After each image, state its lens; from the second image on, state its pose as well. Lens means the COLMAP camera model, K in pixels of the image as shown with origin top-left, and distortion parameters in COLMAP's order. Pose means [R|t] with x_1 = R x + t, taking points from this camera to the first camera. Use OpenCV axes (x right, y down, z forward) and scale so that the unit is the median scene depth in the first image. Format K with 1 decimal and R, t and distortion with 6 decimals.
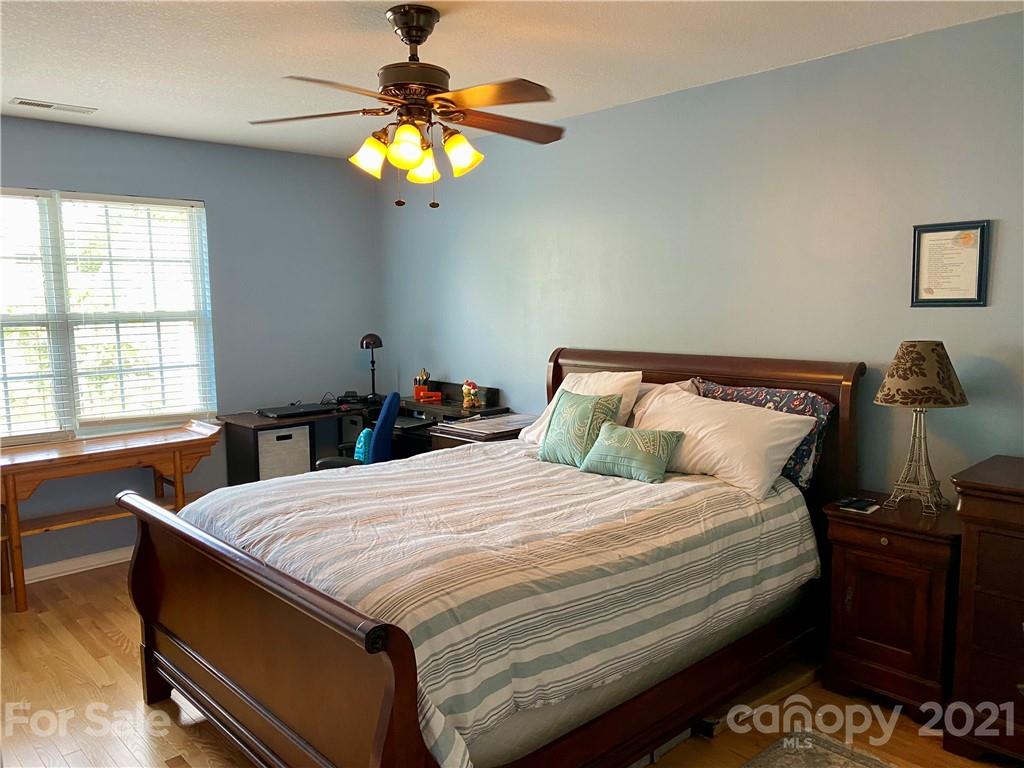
lens RADIAL K [[777.2, 0, 518.3], [0, 777.2, 375.8], [0, 0, 1]] dist [0.089342, -0.120036]
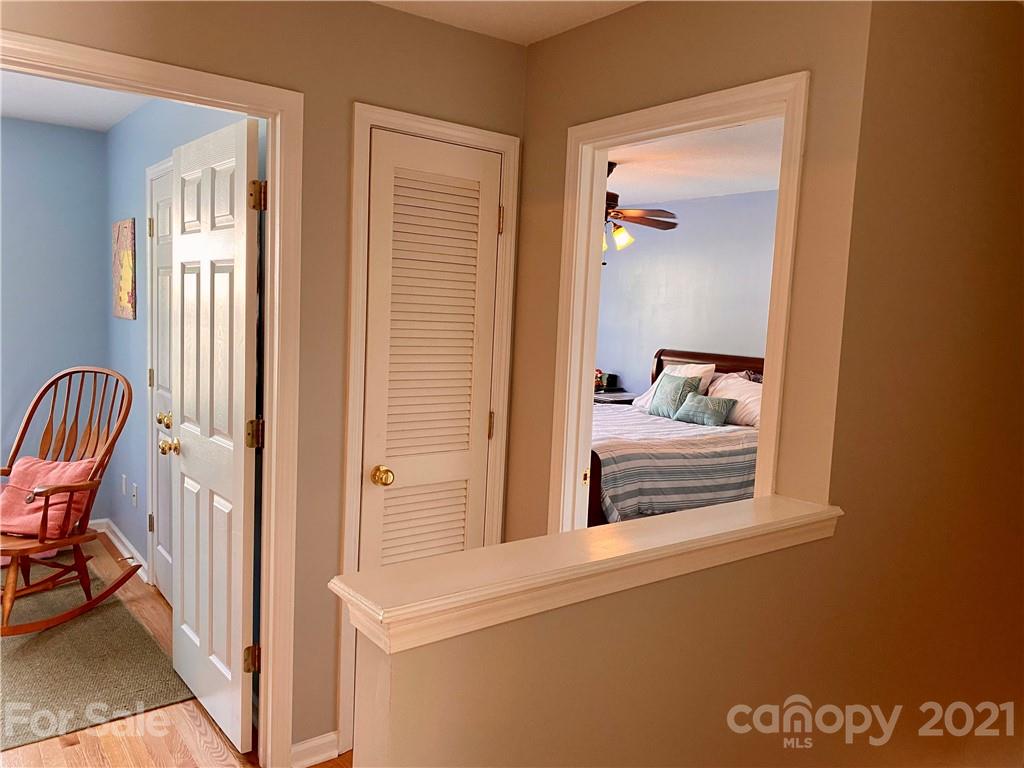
lens RADIAL K [[777.2, 0, 518.3], [0, 777.2, 375.8], [0, 0, 1]] dist [0.089342, -0.120036]
pose [[0.992131, 0.066530, -0.106063, -0.082394], [-0.067871, 0.997653, -0.009081, 0.067503], [0.105210, 0.016208, 0.994318, -0.735267]]
